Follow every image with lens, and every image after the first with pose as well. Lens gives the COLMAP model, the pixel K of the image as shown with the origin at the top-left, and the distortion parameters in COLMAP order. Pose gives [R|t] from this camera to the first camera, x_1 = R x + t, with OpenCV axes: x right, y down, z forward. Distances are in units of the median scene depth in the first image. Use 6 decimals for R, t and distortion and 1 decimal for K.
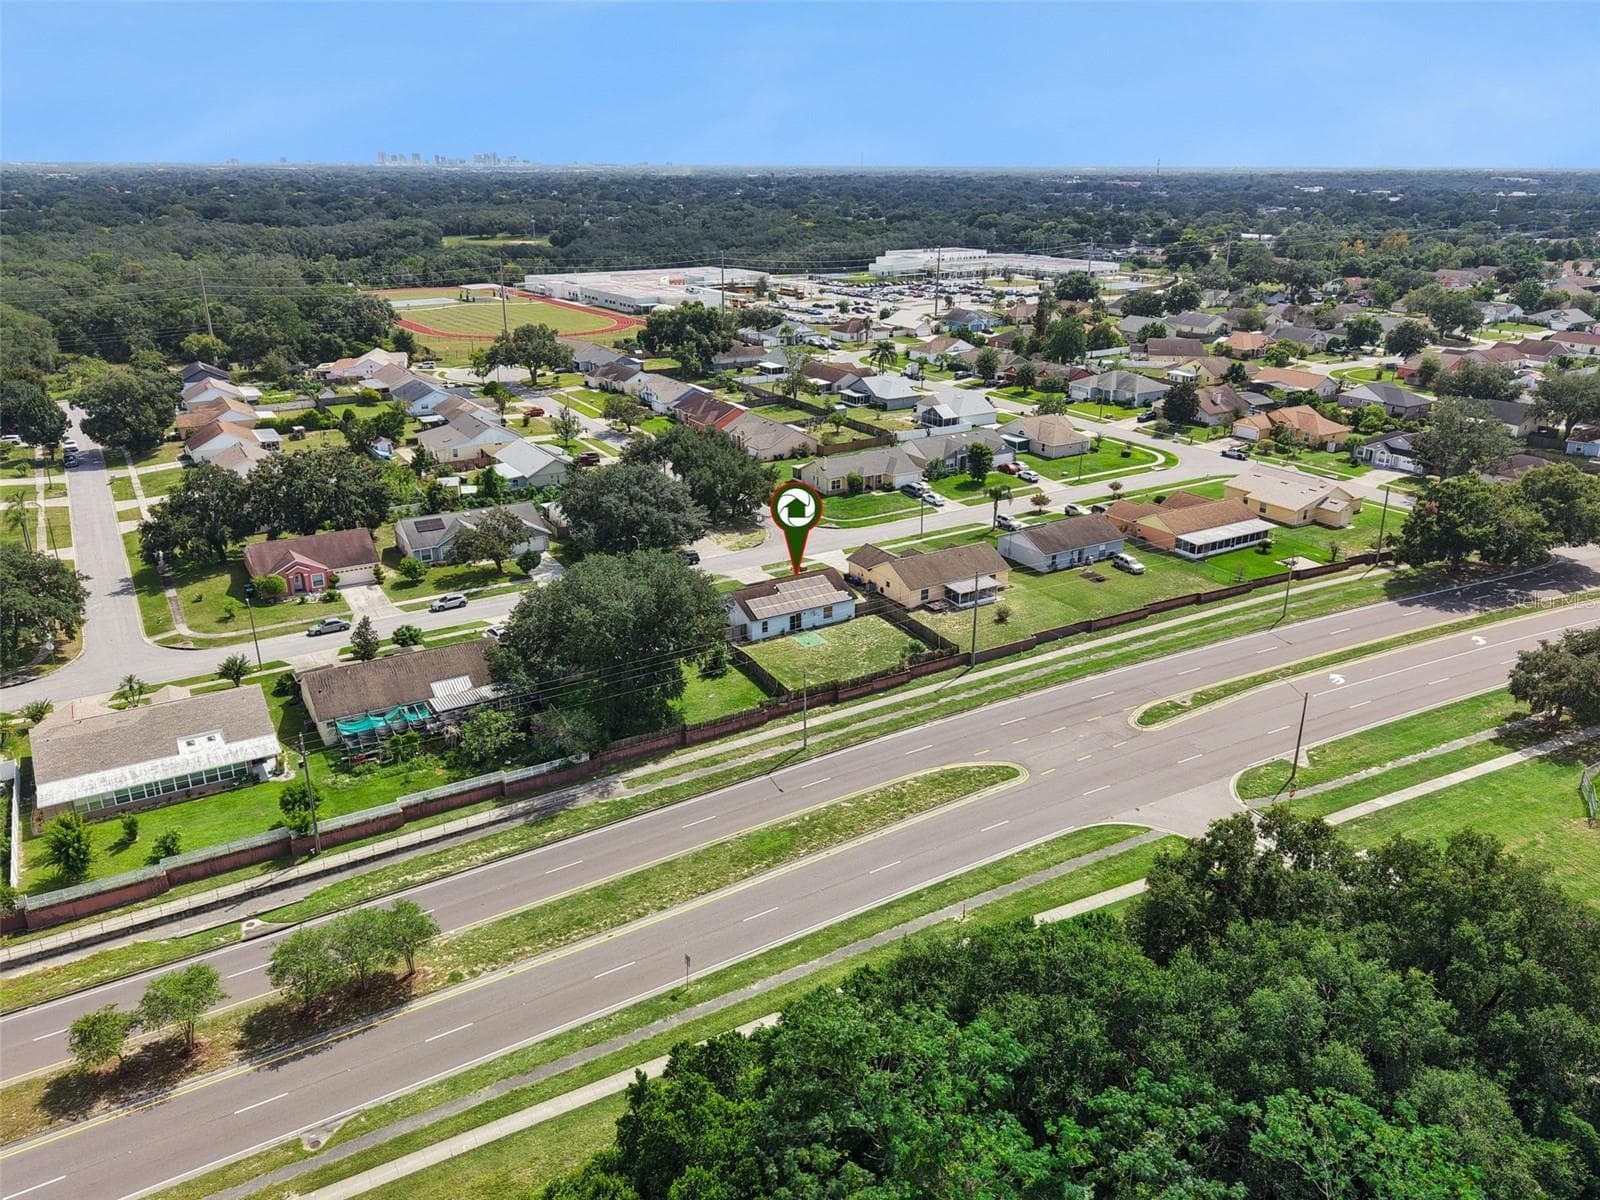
lens RADIAL K [[1157.0, 0, 802.6], [0, 1157.0, 624.2], [0, 0, 1]] dist [0.046962, -0.067814]
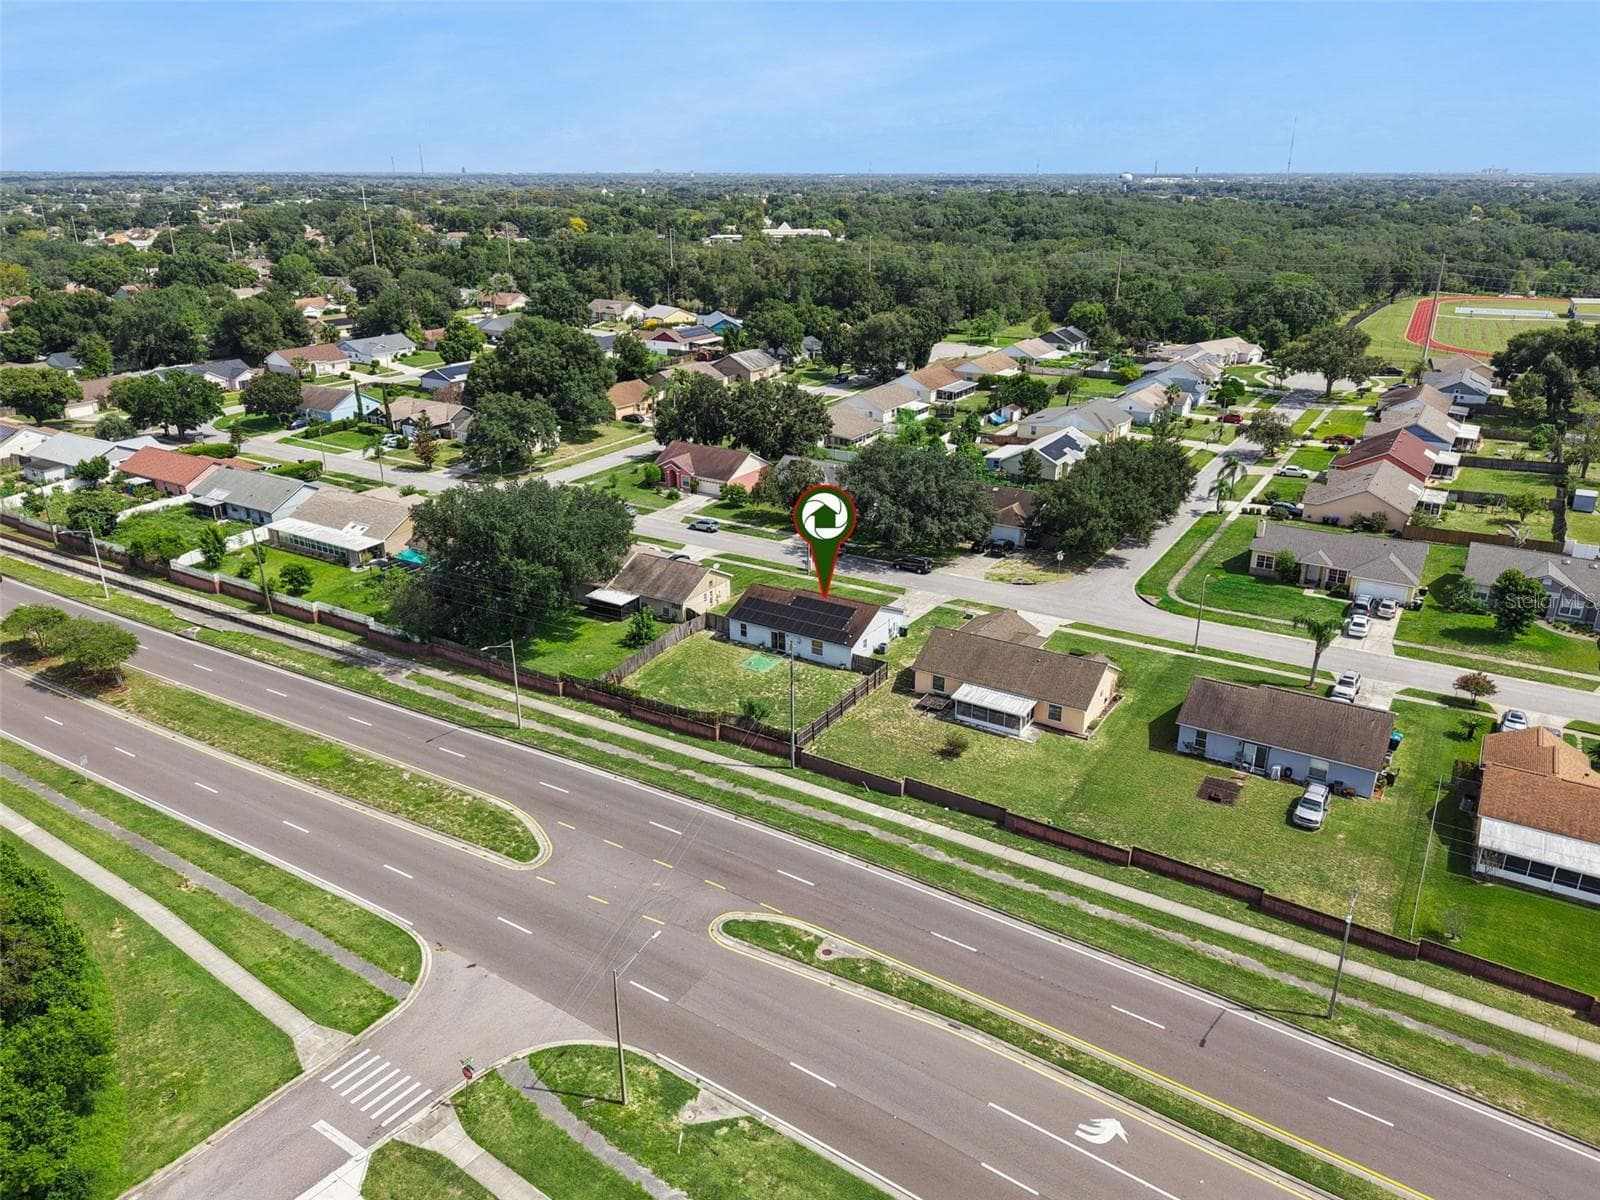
lens RADIAL K [[1114.9, 0, 804.5], [0, 1114.9, 603.6], [0, 0, 1]] dist [0.047526, -0.059686]
pose [[0.445559, 0.319366, -0.836351, 0.653751], [-0.329306, 0.927176, 0.178612, -0.173536], [0.832487, 0.195833, 0.518280, 0.574961]]
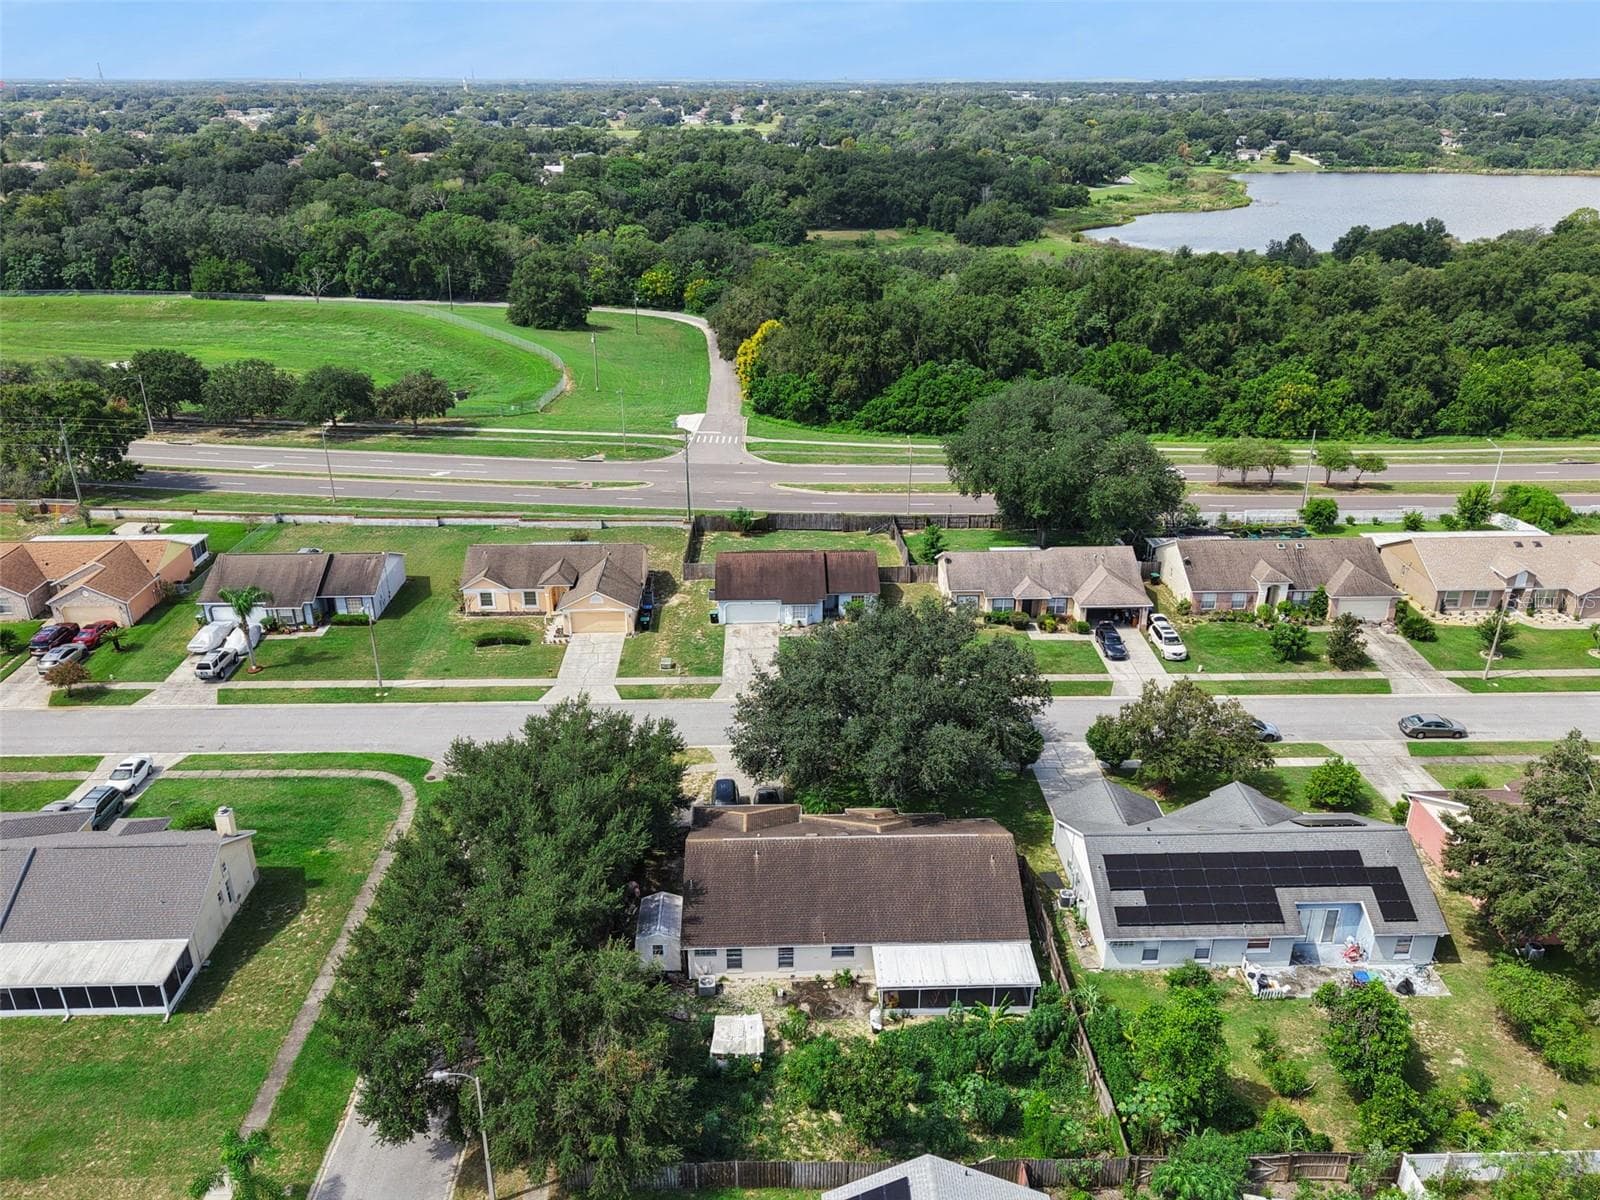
lens RADIAL K [[1157.0, 0, 802.6], [0, 1157.0, 624.2], [0, 0, 1]] dist [0.046962, -0.067814]
pose [[-0.867902, -0.214454, 0.448057, -0.375808], [0.178946, 0.706458, 0.684759, -0.530563], [-0.463383, 0.674482, -0.574761, 1.468063]]
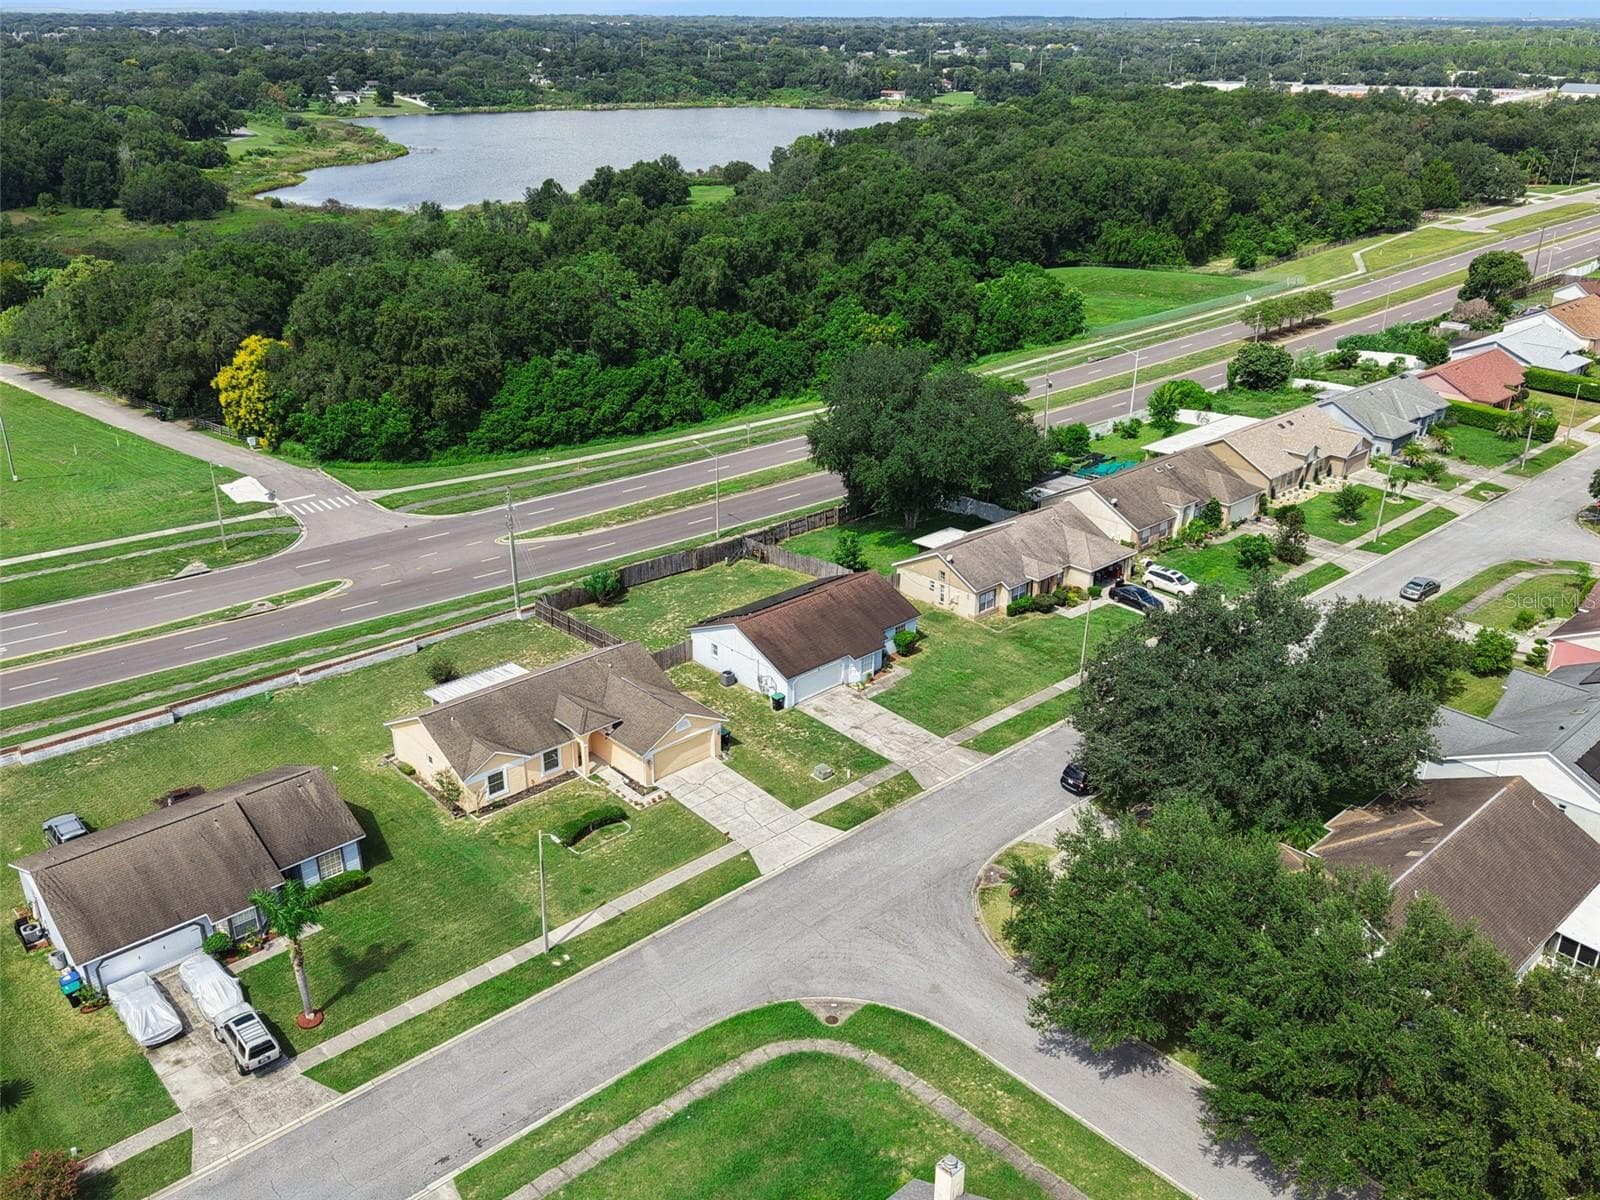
lens RADIAL K [[1330.8, 0, 832.8], [0, 1330.8, 602.7], [0, 0, 1]] dist [0.003233, -0.017073]
pose [[-0.977357, 0.068247, -0.200289, 0.112421], [-0.094307, 0.706852, 0.701046, -0.532716], [0.189419, 0.704061, -0.684411, 1.484127]]
